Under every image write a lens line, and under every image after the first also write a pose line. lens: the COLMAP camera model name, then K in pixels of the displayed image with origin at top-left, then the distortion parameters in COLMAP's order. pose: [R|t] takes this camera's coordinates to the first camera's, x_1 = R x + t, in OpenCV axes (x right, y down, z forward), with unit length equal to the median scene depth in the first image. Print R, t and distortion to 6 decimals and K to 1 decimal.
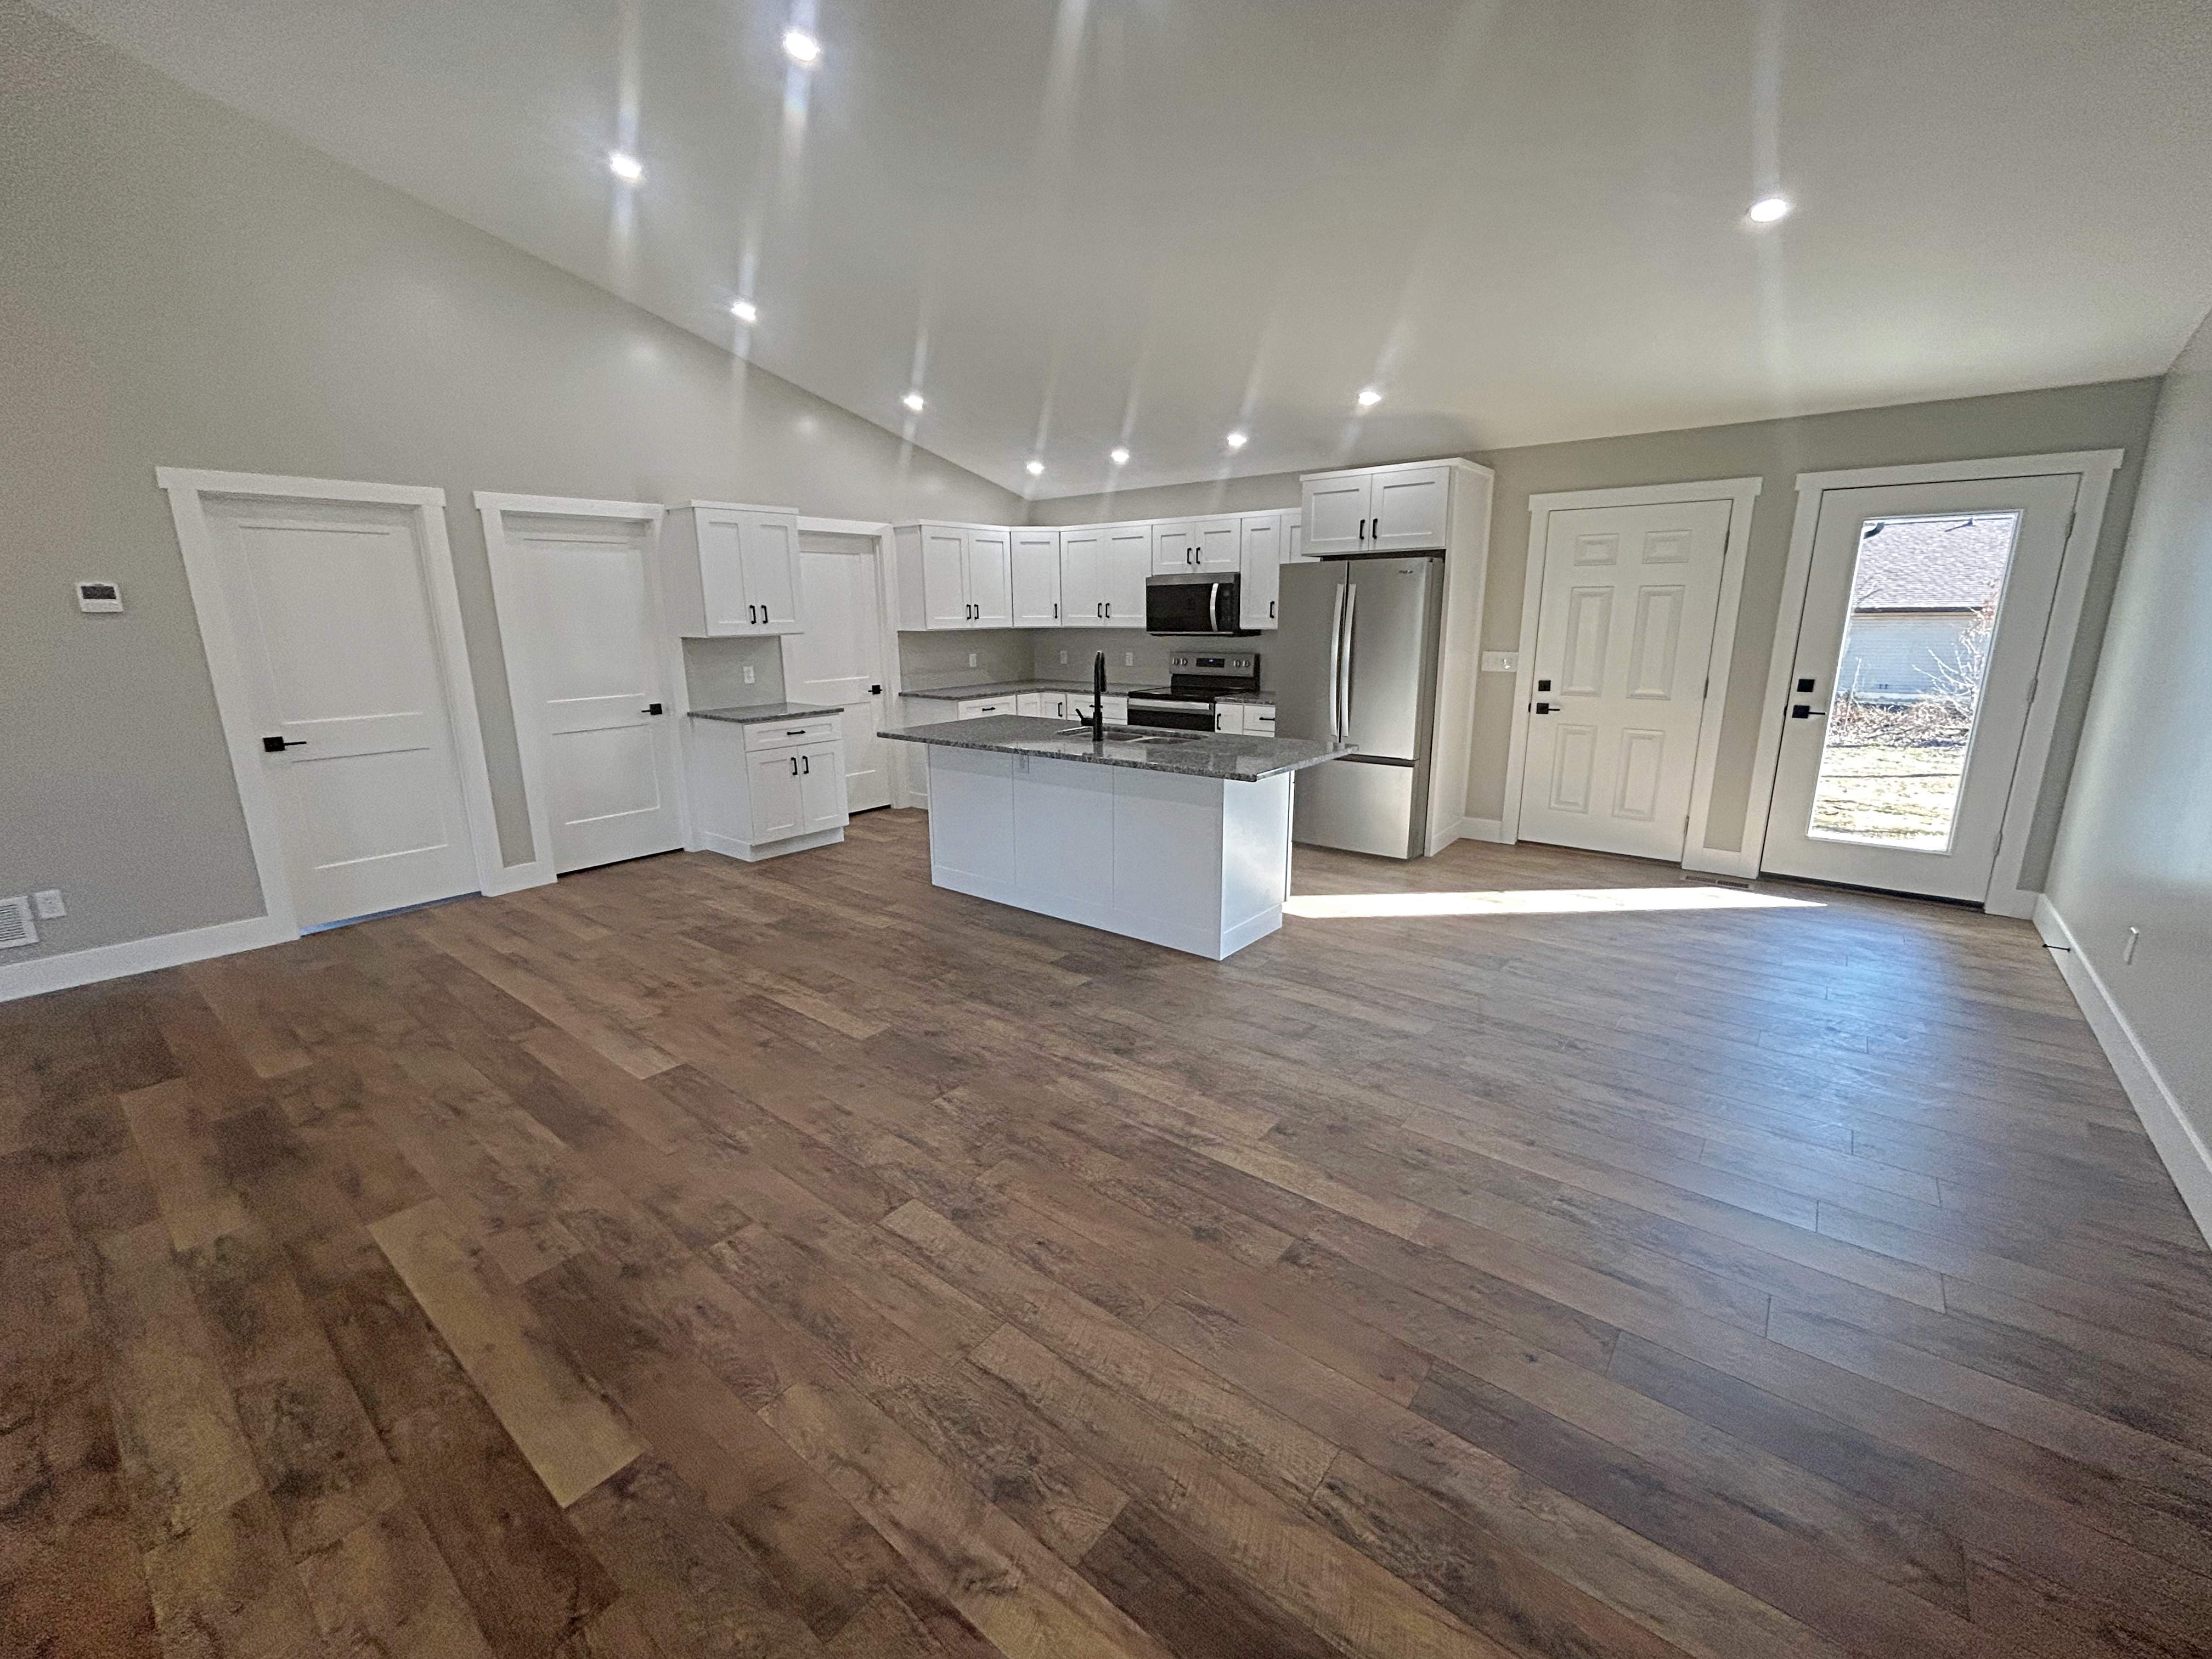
lens RADIAL K [[911.4, 0, 1098.6], [0, 911.4, 828.6], [0, 0, 1]] dist [-0.001464, 0.000468]
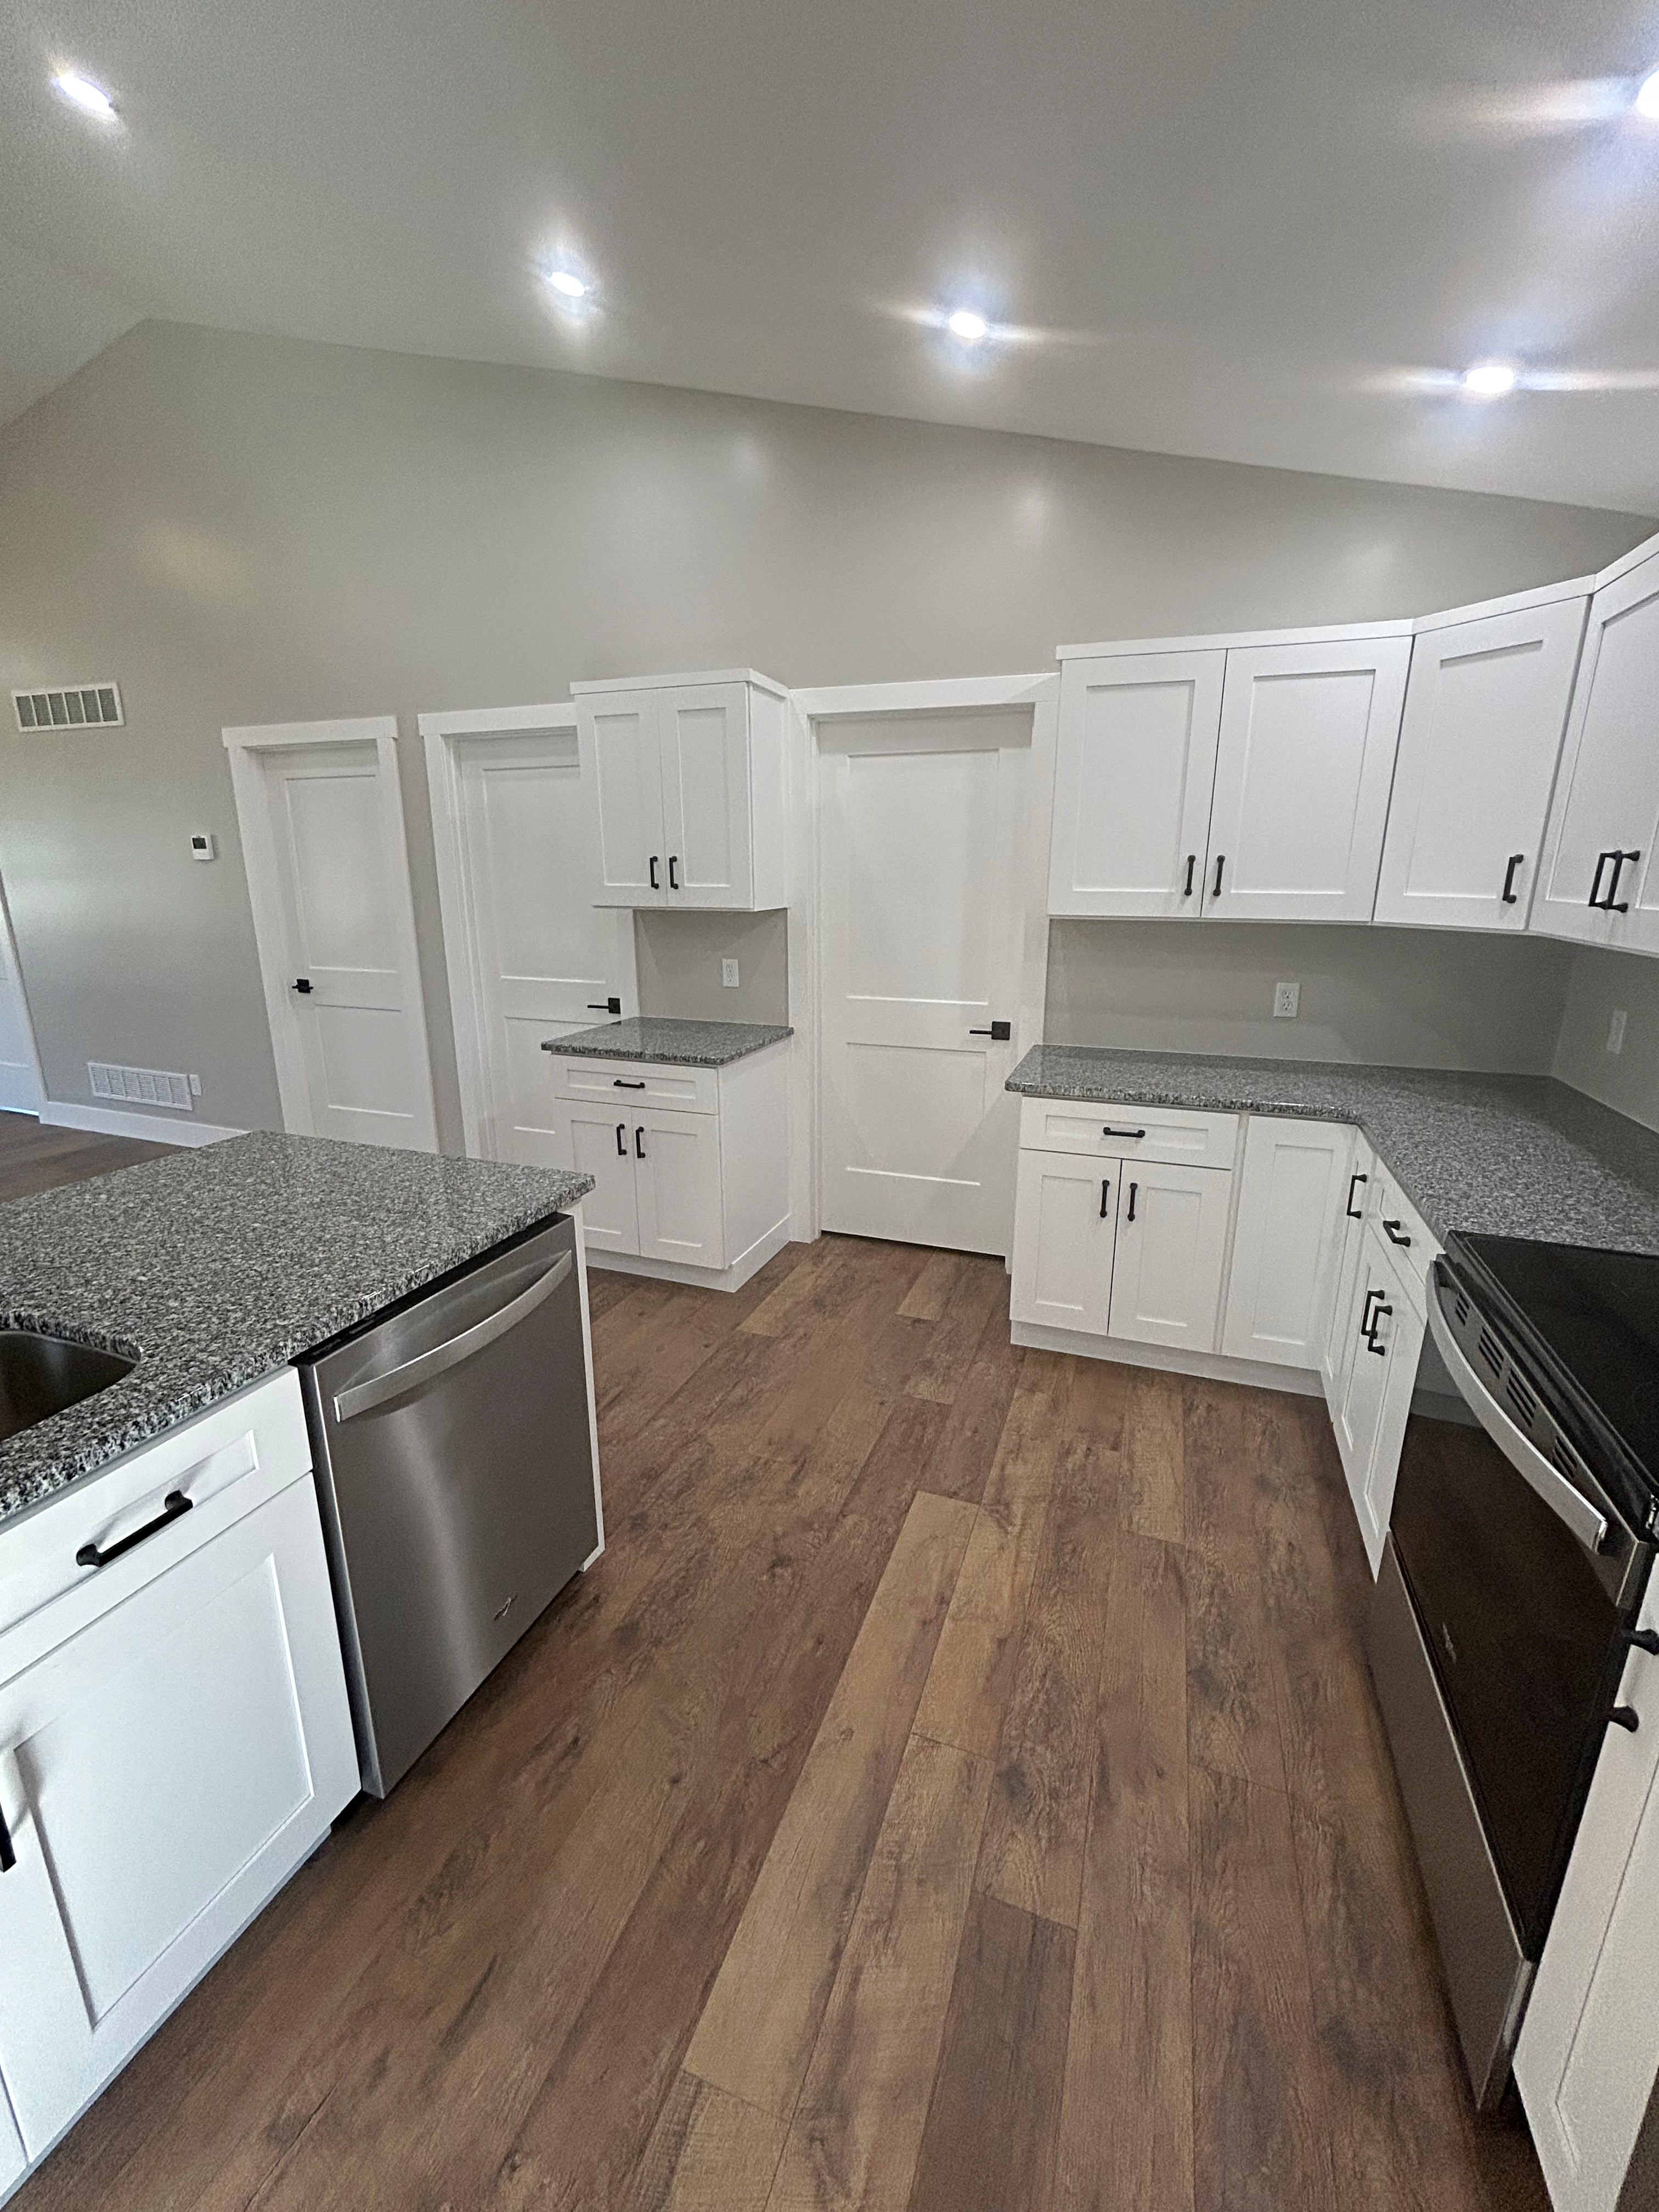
lens RADIAL K [[909.8, 0, 831.7], [0, 909.8, 1099.9], [0, 0, 1]] dist [-0.012713, 0.010078]
pose [[0.323889, 0.247911, -0.913037, 0.220632], [-0.228841, 0.956930, 0.178650, -0.222914], [0.918002, 0.151078, 0.366672, 0.905120]]
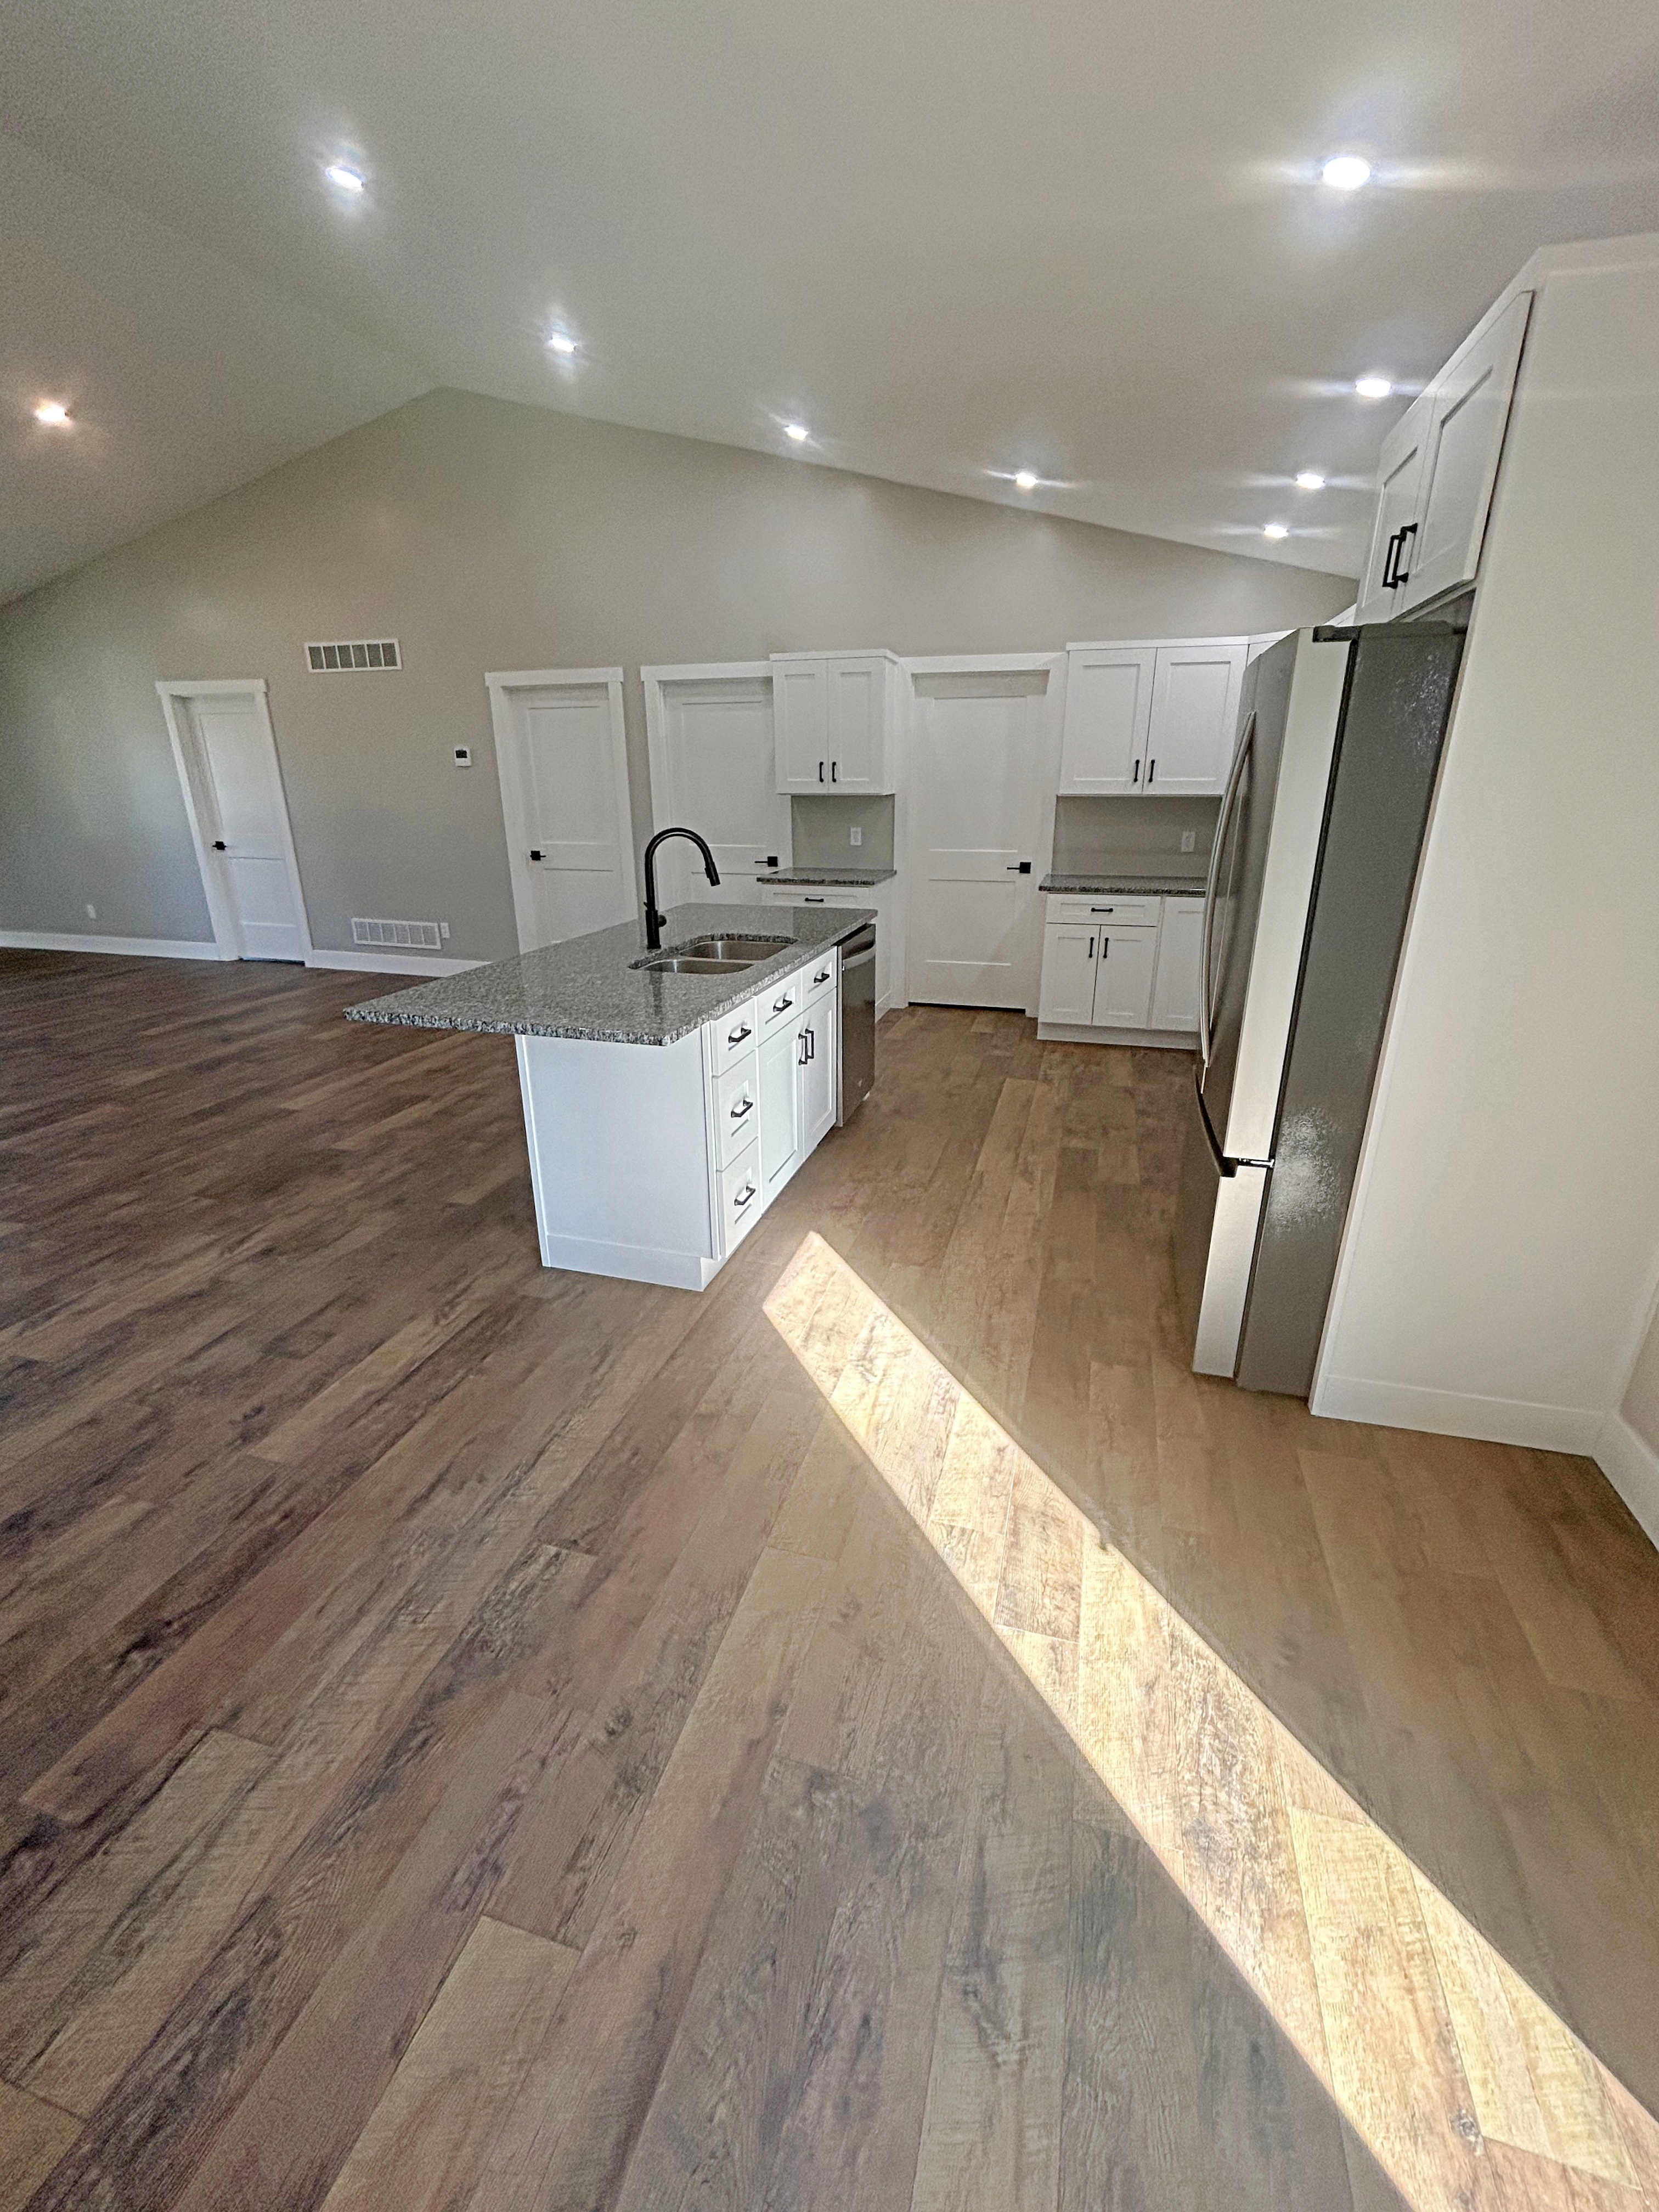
lens RADIAL K [[919.2, 0, 832.2], [0, 919.2, 1101.8], [0, 0, 1]] dist [-0.002751, -0.000136]
pose [[0.390134, 0.321001, -0.862991, 0.572934], [-0.217716, 0.942844, 0.252281, -0.151569], [0.894648, 0.089463, 0.437723, 0.609974]]
